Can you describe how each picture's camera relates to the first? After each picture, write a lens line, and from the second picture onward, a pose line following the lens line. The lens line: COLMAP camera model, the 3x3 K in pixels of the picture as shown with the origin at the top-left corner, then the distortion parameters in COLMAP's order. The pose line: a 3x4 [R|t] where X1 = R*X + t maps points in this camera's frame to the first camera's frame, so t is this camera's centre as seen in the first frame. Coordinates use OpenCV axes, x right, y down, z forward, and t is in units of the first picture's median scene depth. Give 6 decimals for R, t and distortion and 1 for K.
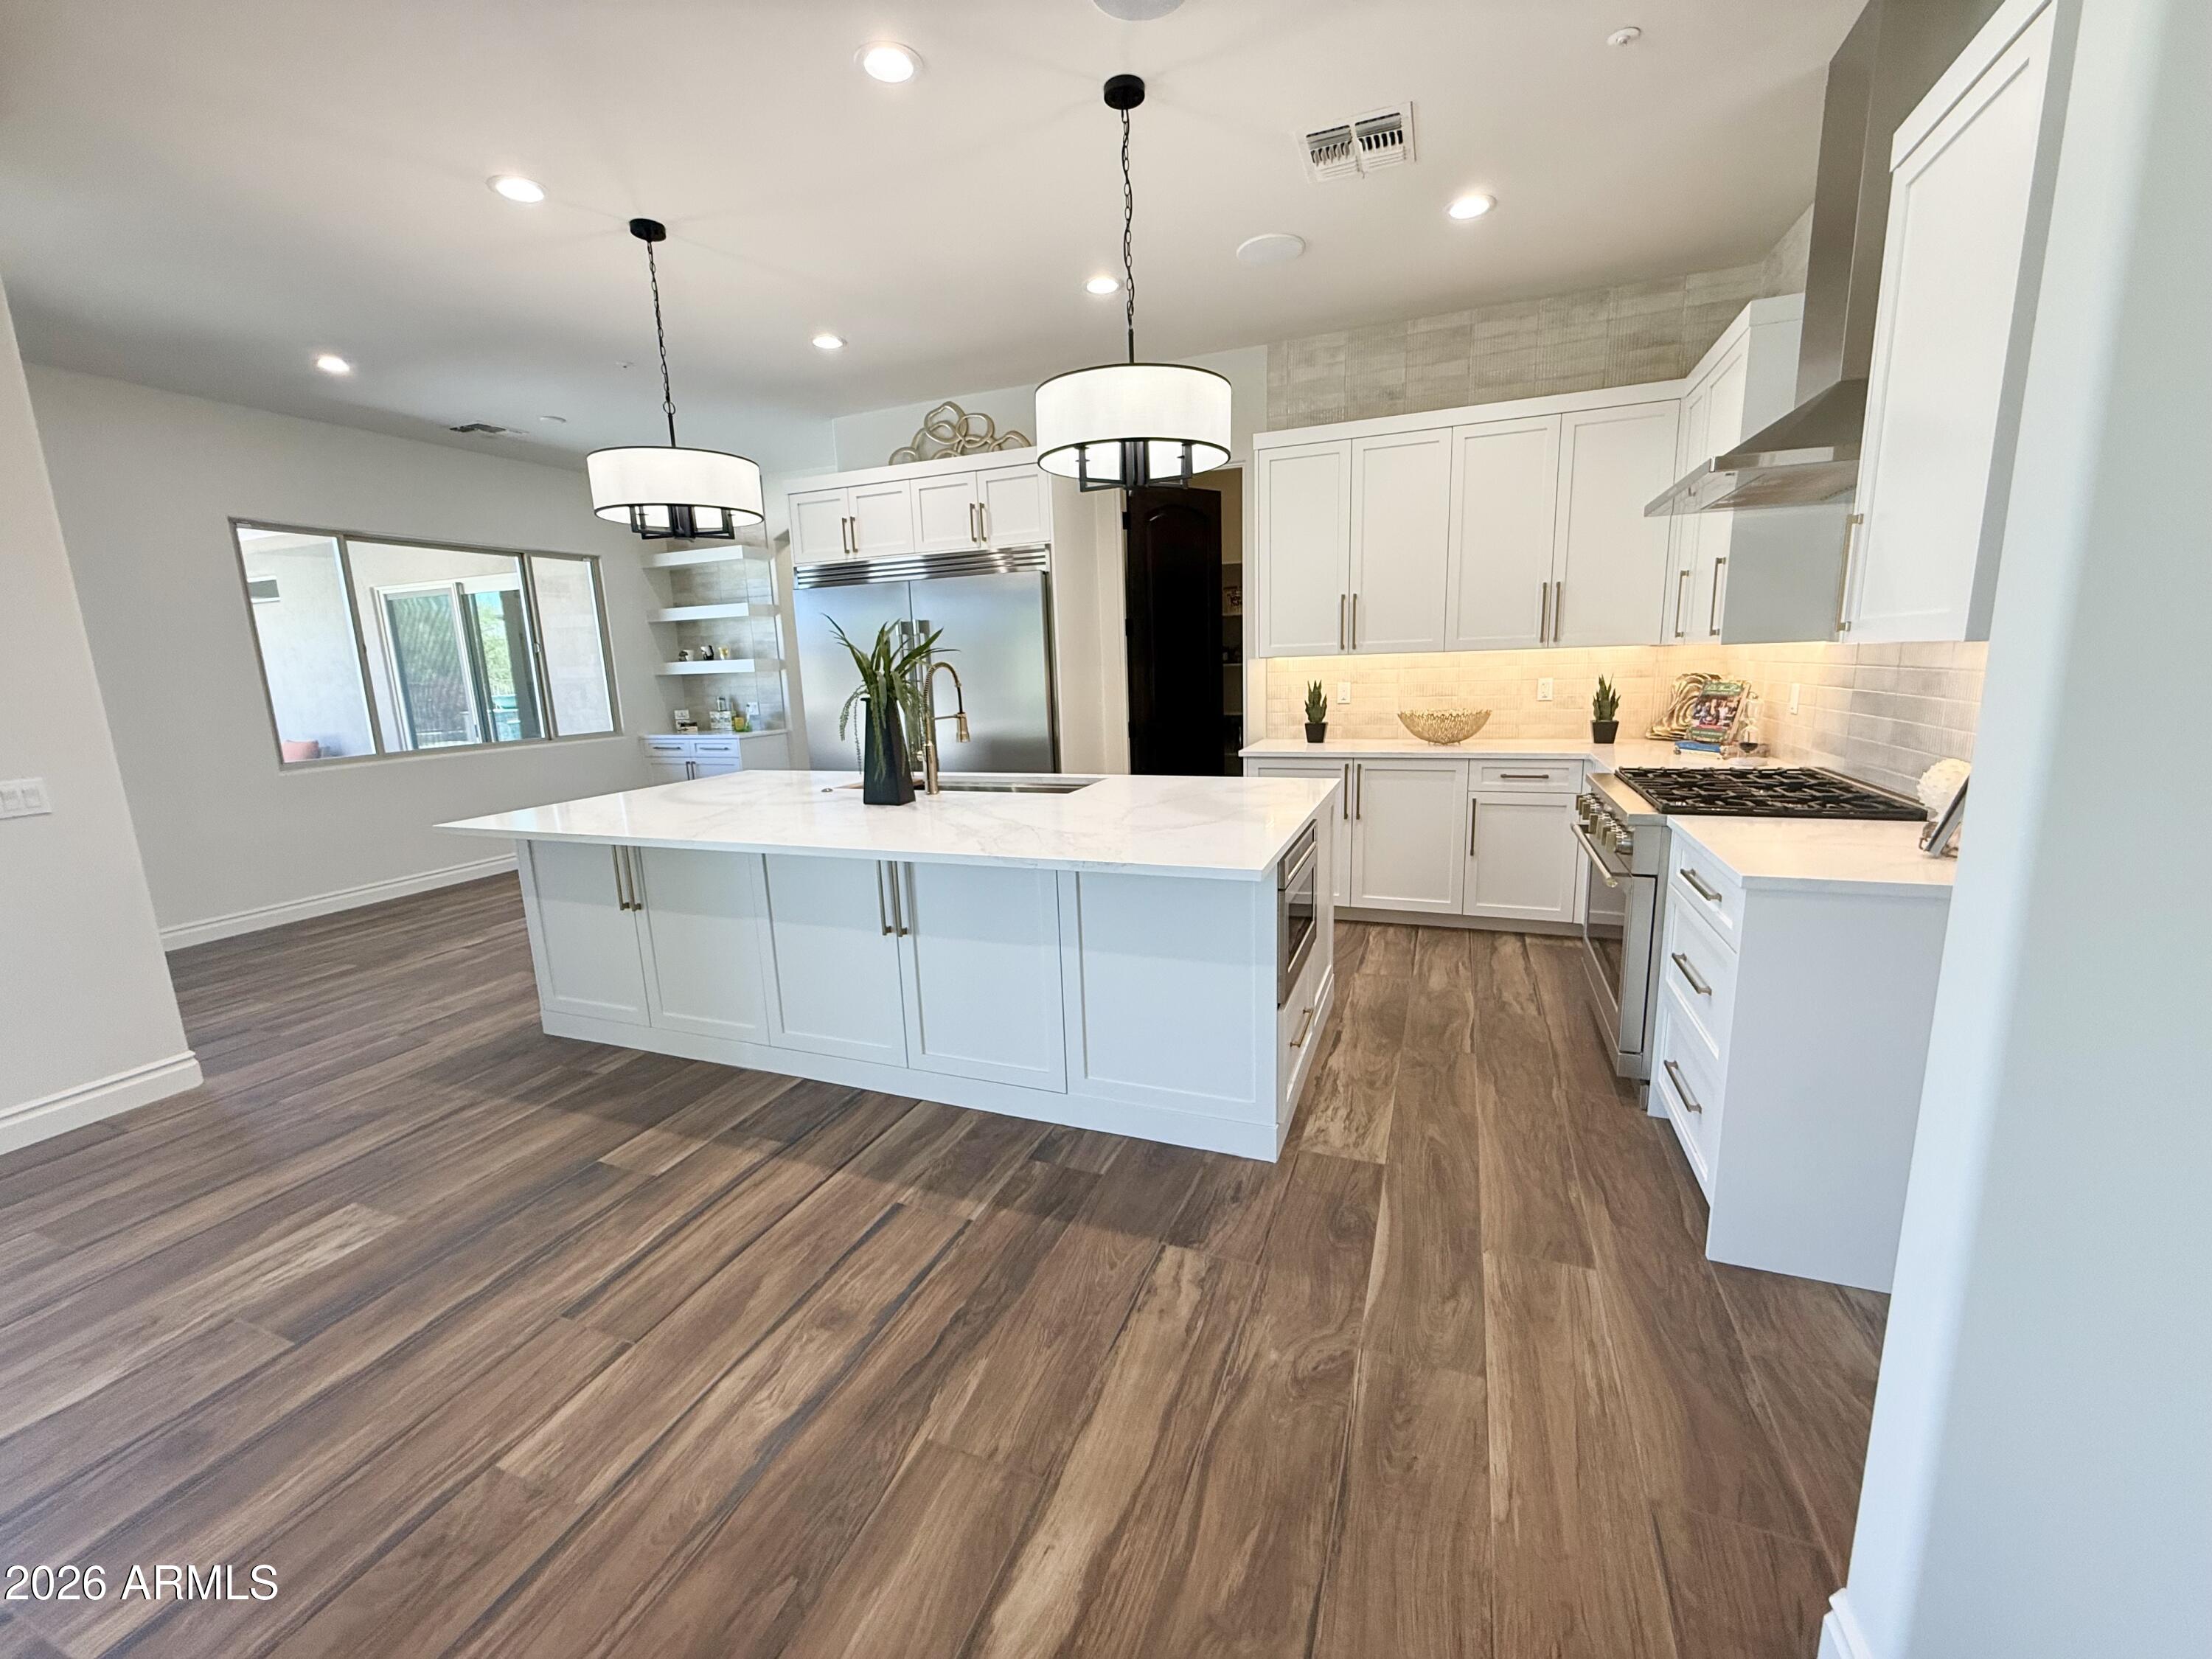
lens RADIAL K [[873.0, 0, 1101.2], [0, 873.0, 828.9], [0, 0, 1]] dist [0.001190, 0.000212]
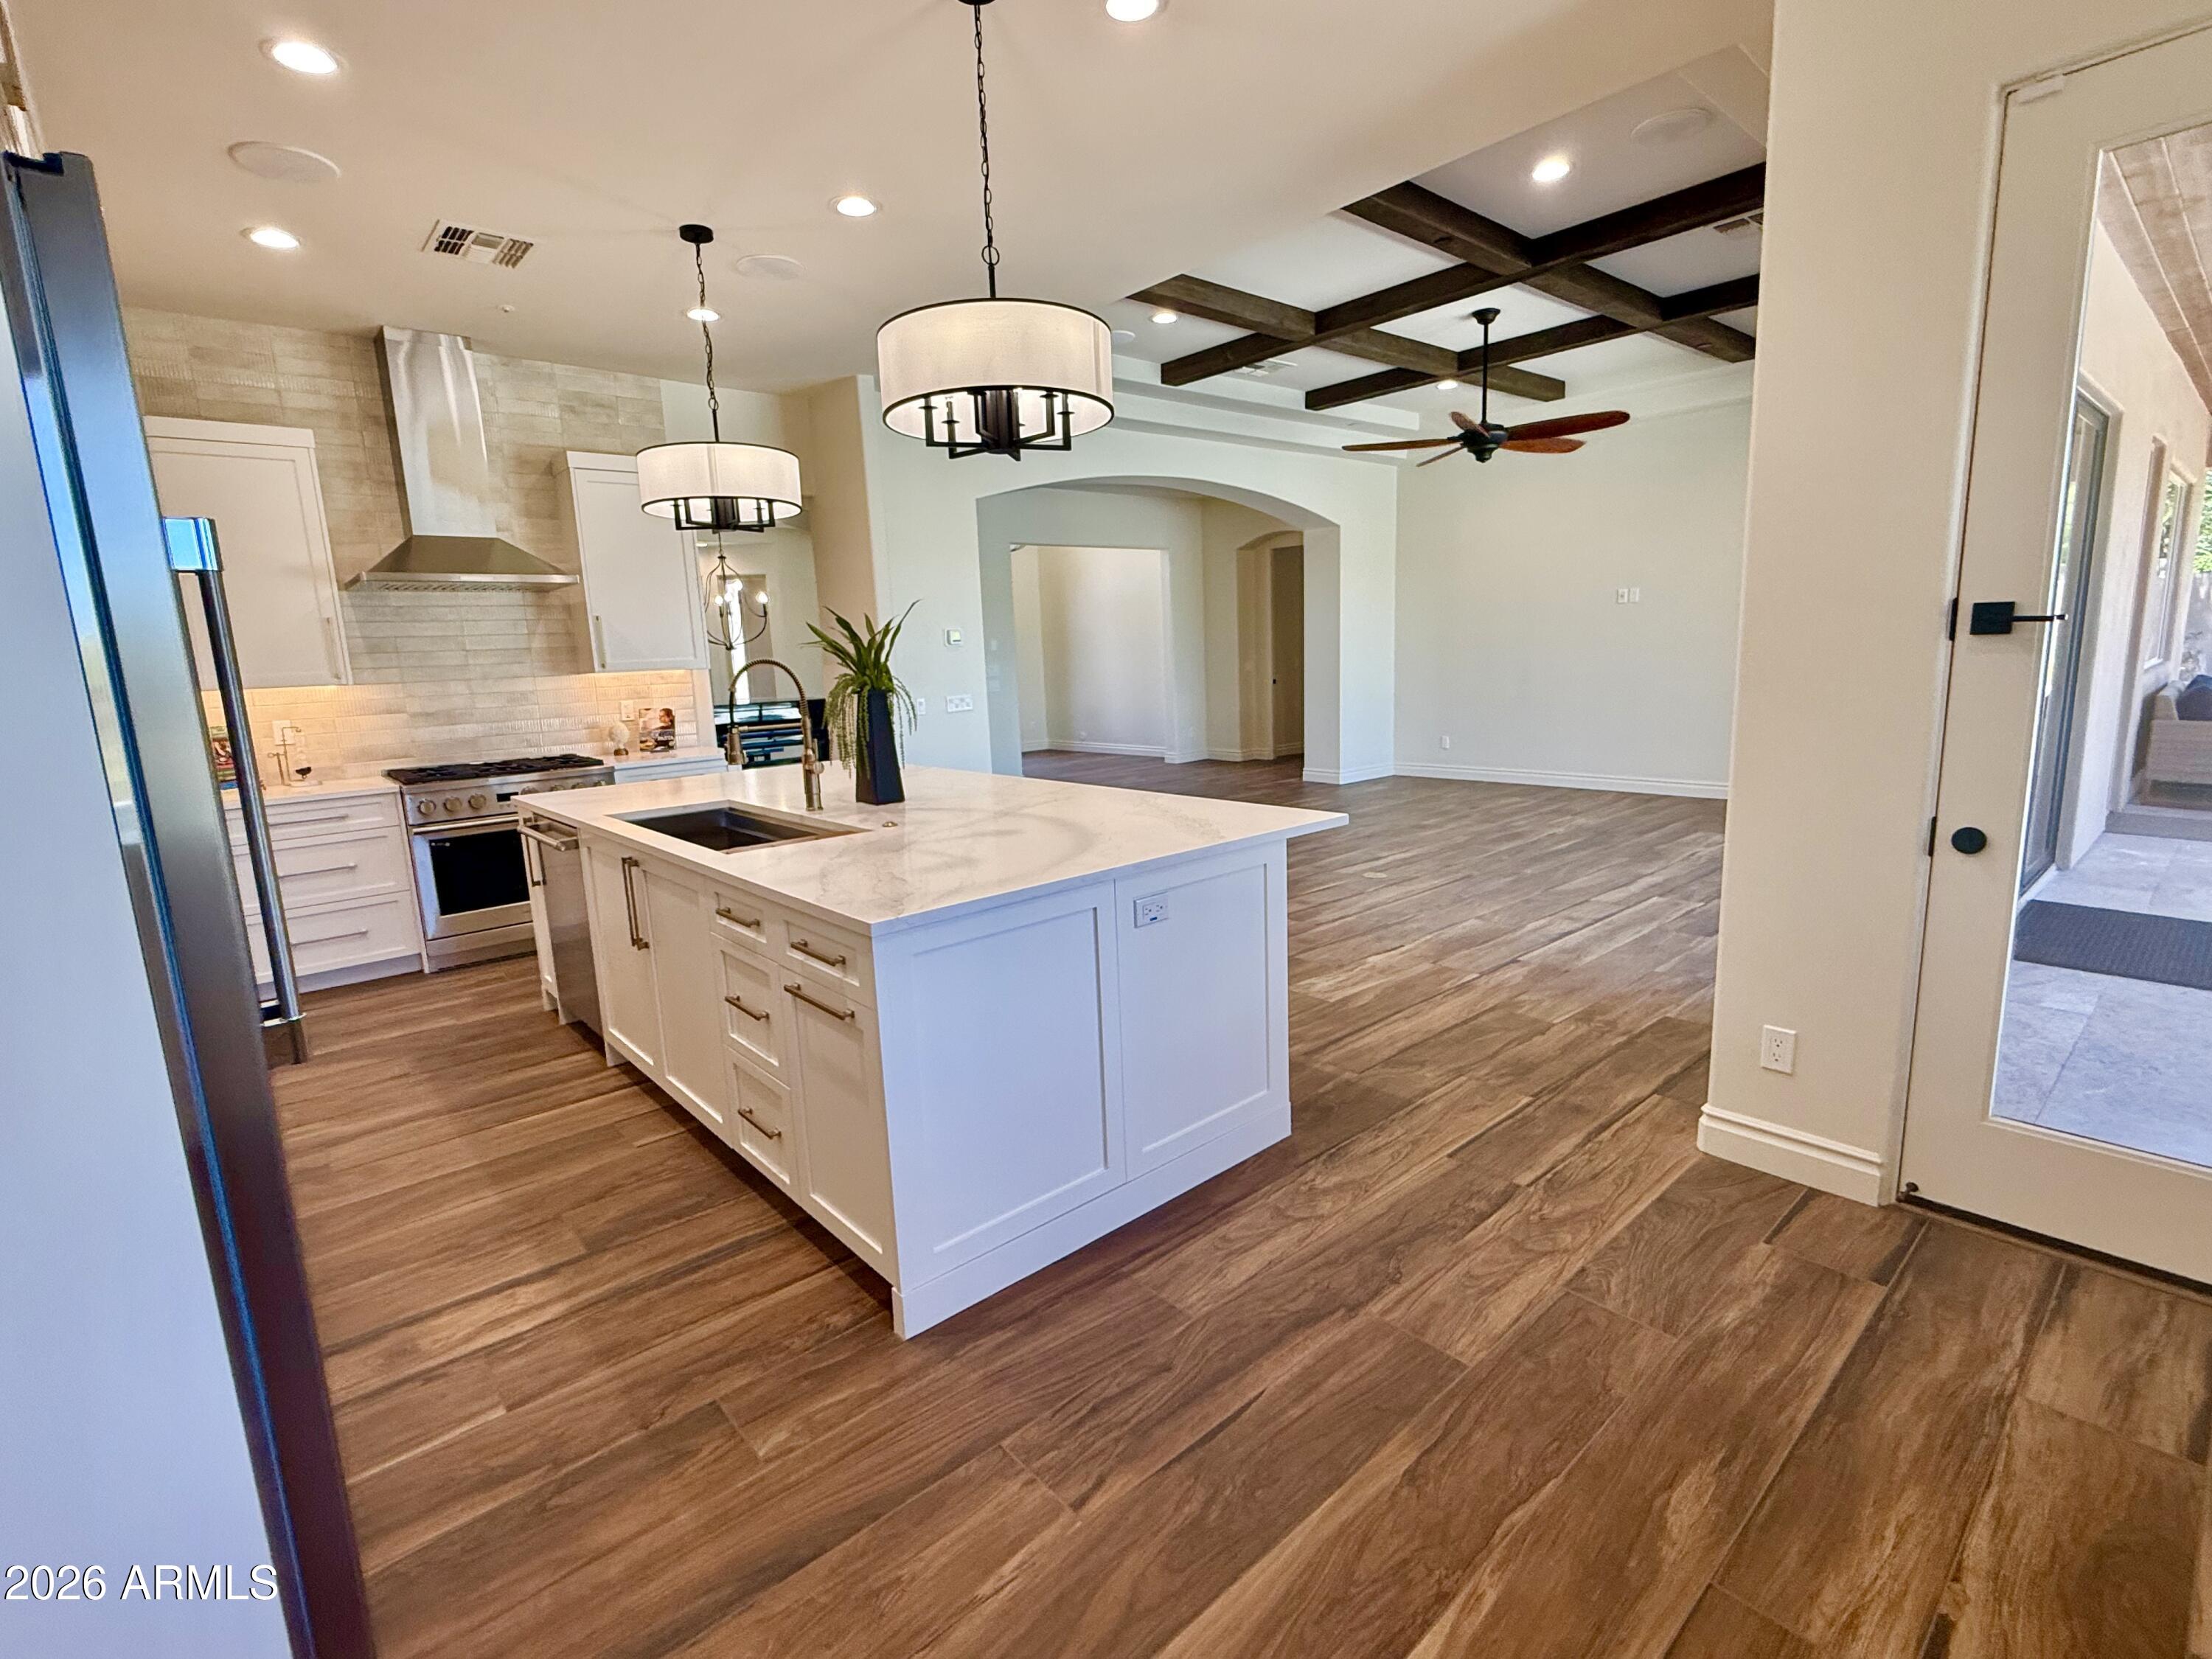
lens RADIAL K [[1037.8, 0, 1107.9], [0, 1037.8, 831.5], [0, 0, 1]] dist [-0.002515, 0.000674]
pose [[-0.887746, -0.007942, 0.460266, -0.943349], [0.157154, 0.934553, 0.319240, -0.307218], [-0.432678, 0.355736, -0.828397, 1.771540]]
